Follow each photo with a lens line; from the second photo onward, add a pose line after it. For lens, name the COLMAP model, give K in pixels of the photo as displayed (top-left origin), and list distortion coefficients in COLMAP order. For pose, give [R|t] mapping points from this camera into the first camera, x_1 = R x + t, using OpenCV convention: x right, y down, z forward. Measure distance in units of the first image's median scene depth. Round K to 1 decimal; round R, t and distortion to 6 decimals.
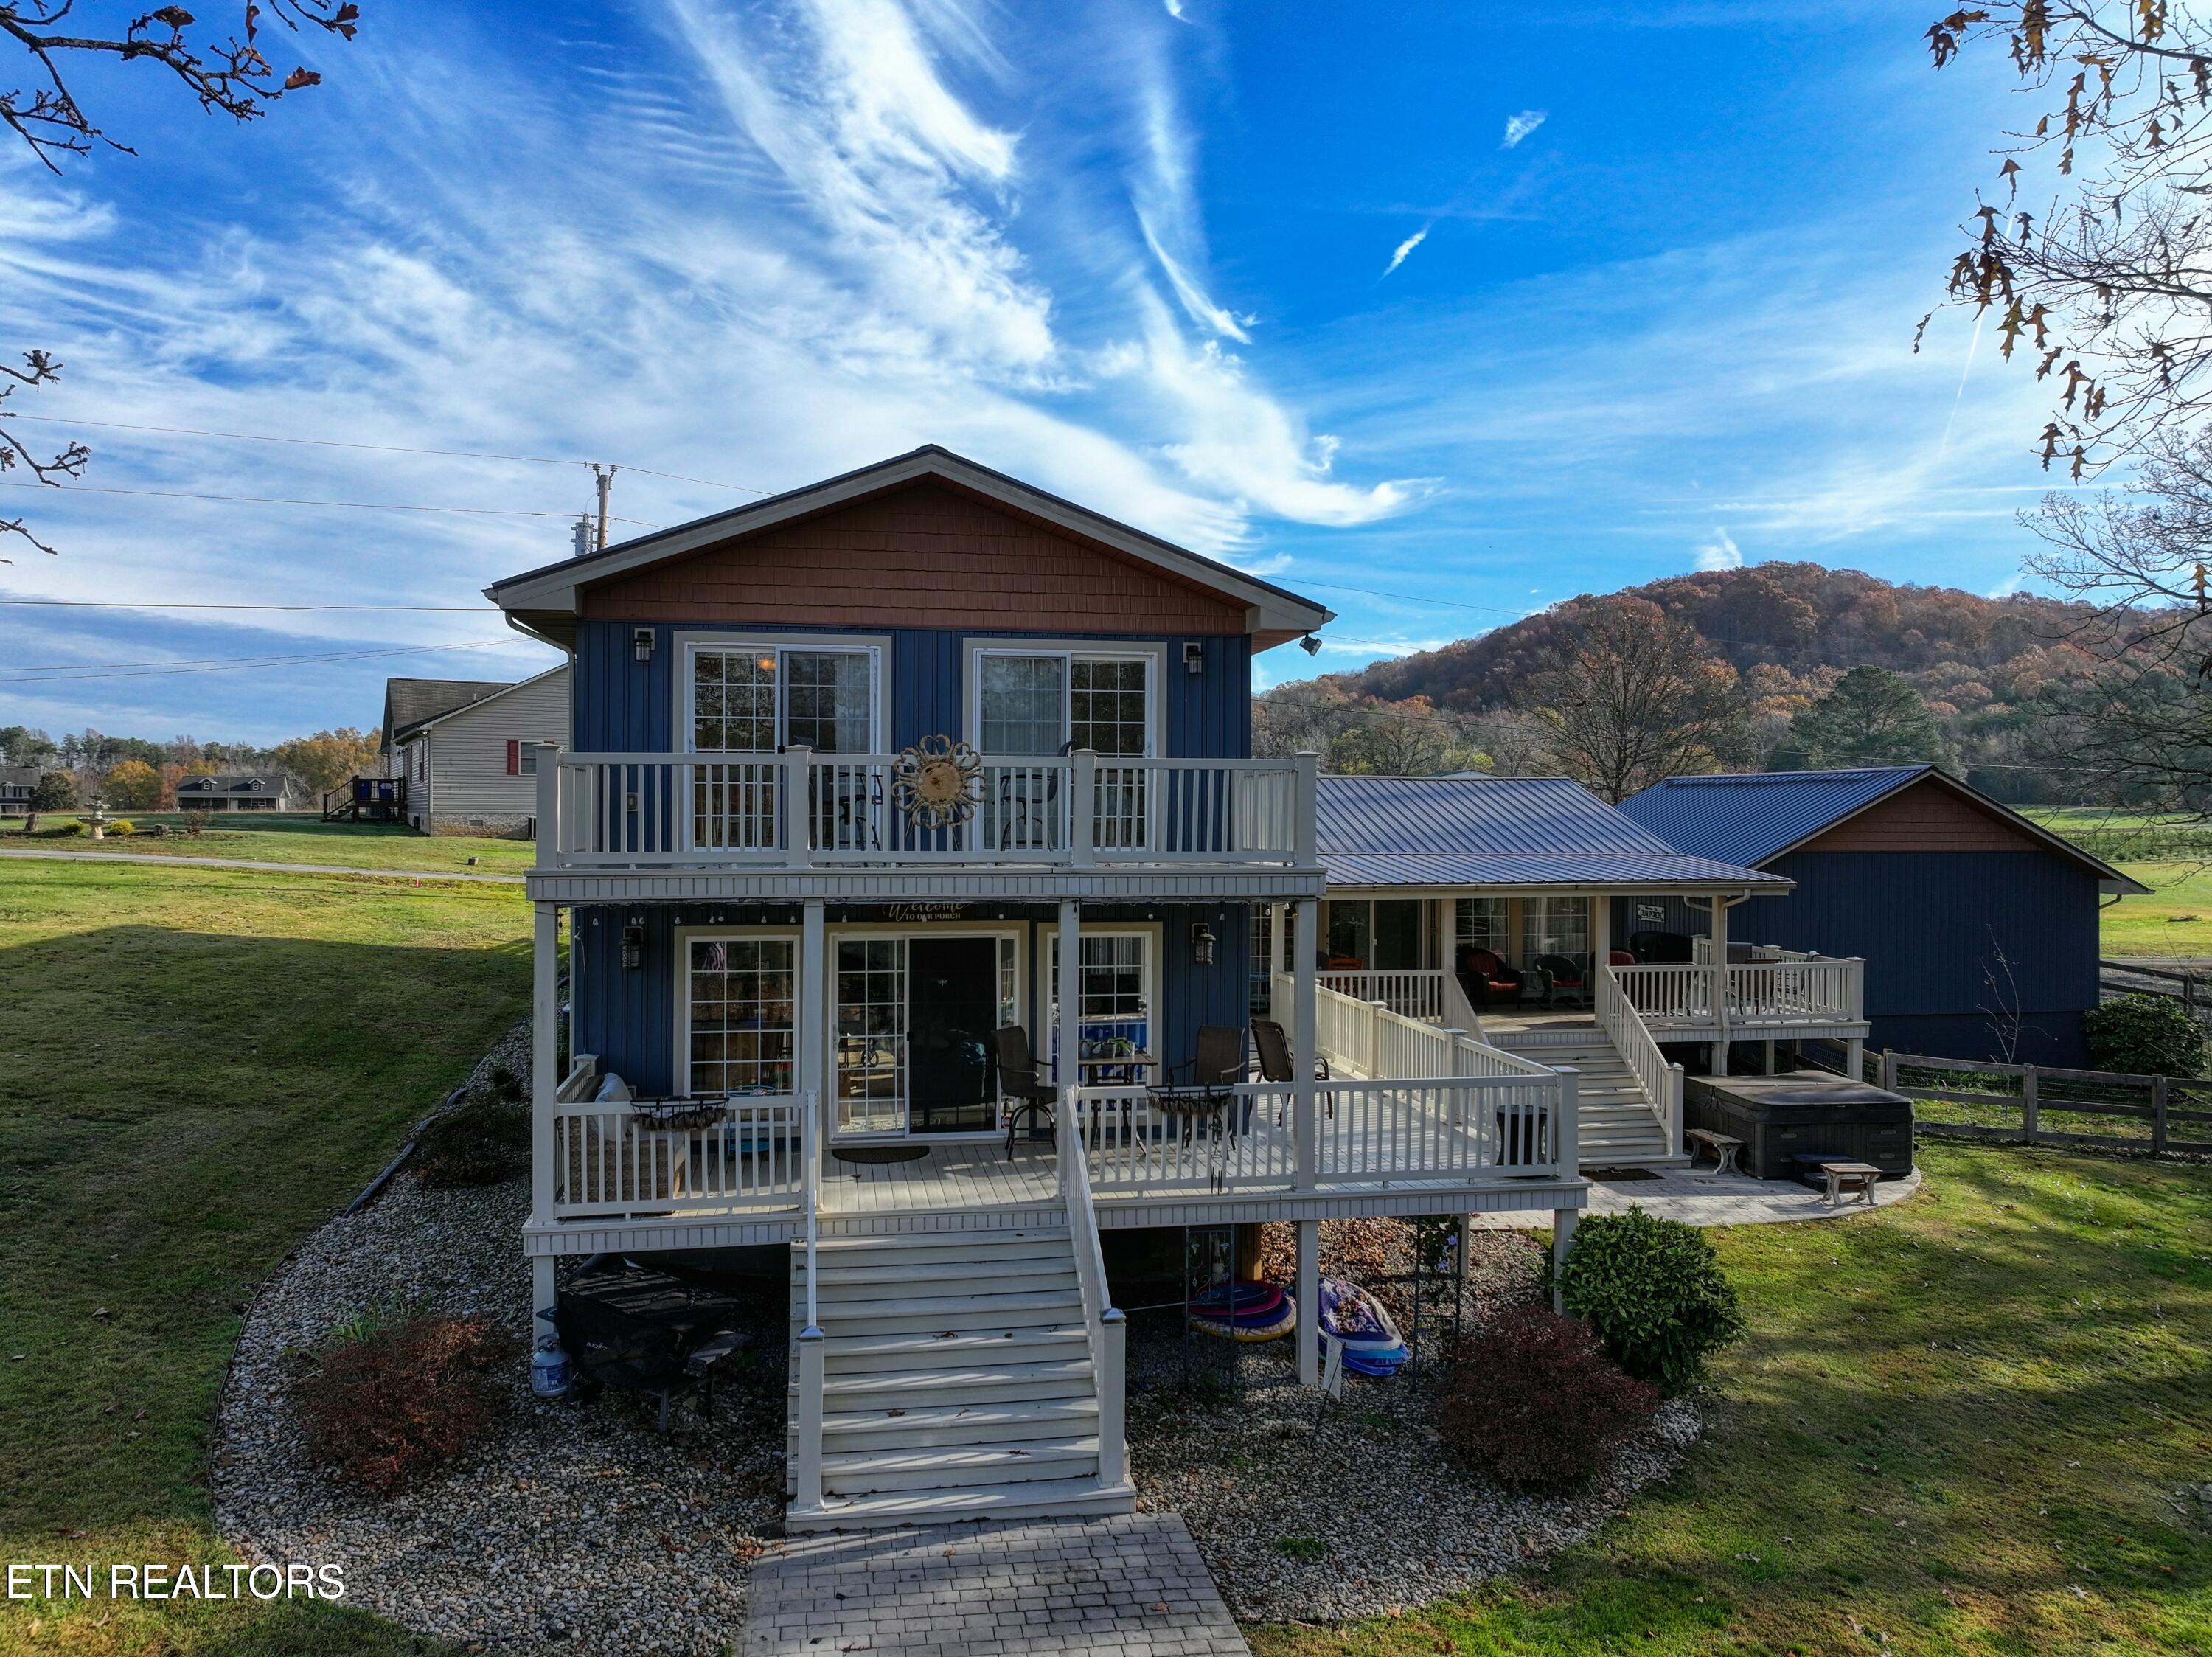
lens RADIAL K [[1472.2, 0, 1106.0], [0, 1472.2, 828.5], [0, 0, 1]] dist [0.018881, -0.000724]
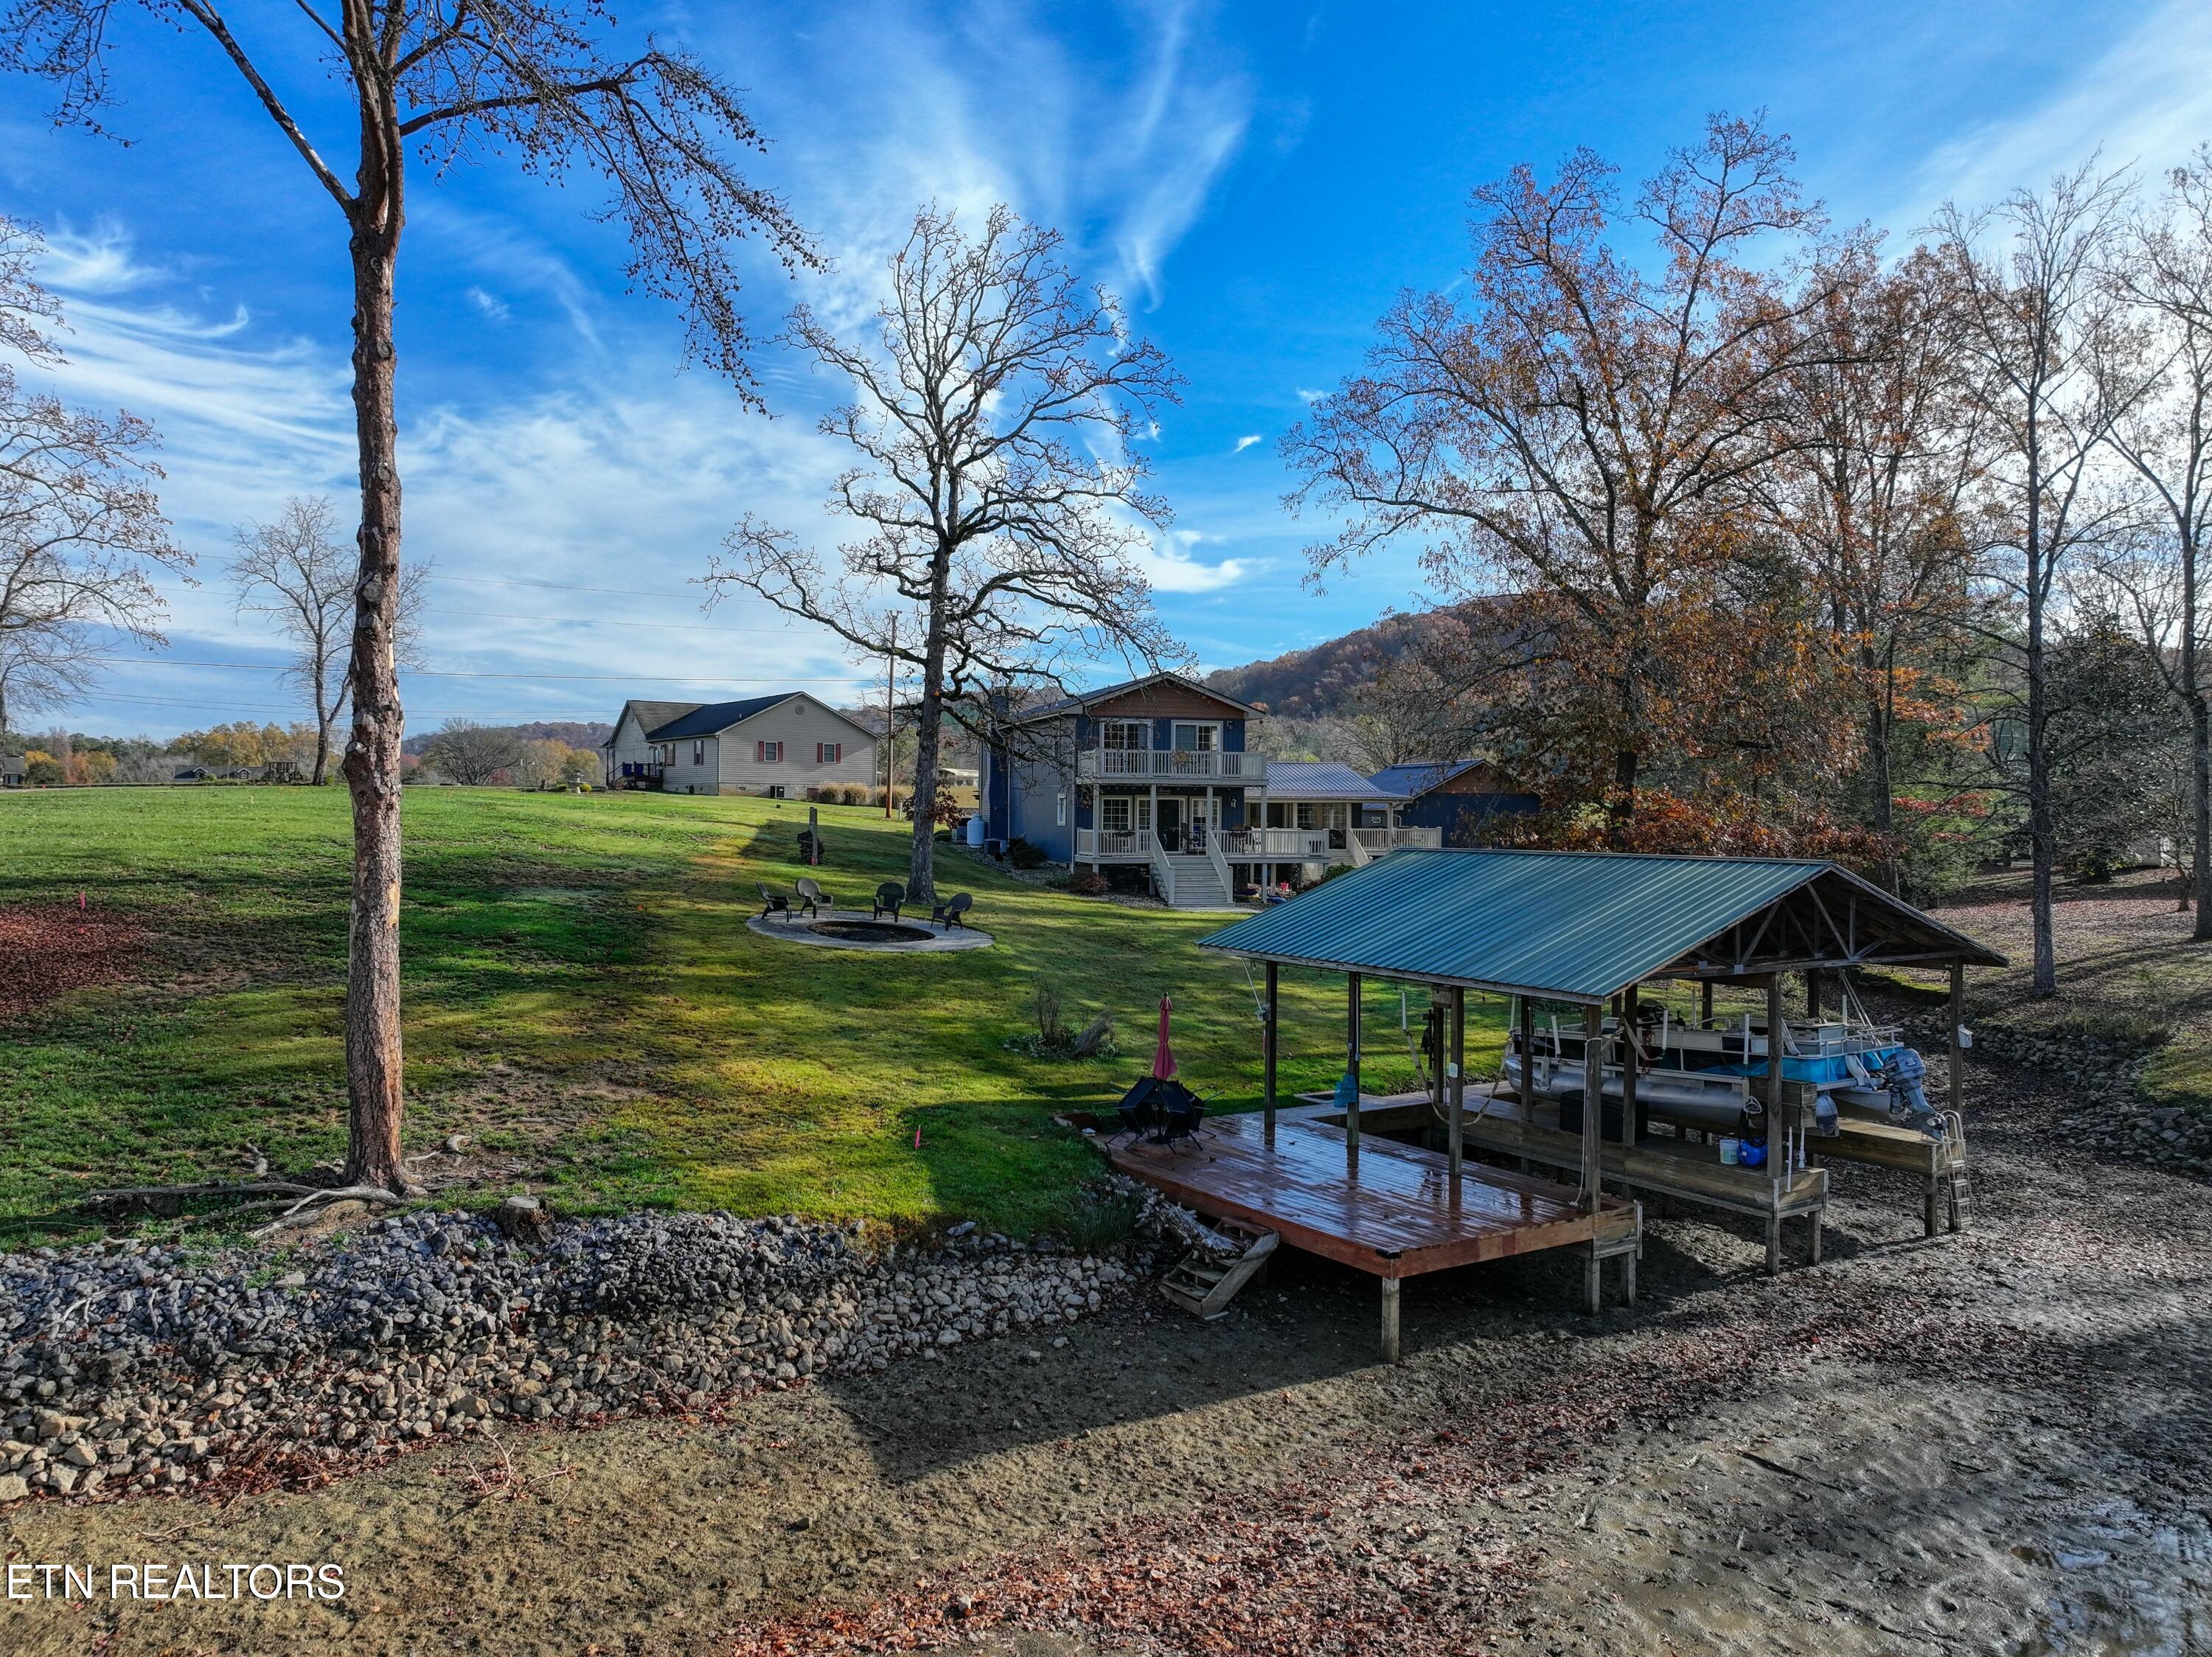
lens RADIAL K [[1472.2, 0, 1106.0], [0, 1472.2, 828.5], [0, 0, 1]] dist [0.018881, -0.000724]
pose [[0.993905, 0.001913, 0.110225, -0.650282], [-0.001992, 0.999998, 0.000606, 0.135831], [-0.110223, -0.000822, 0.993907, -2.576007]]
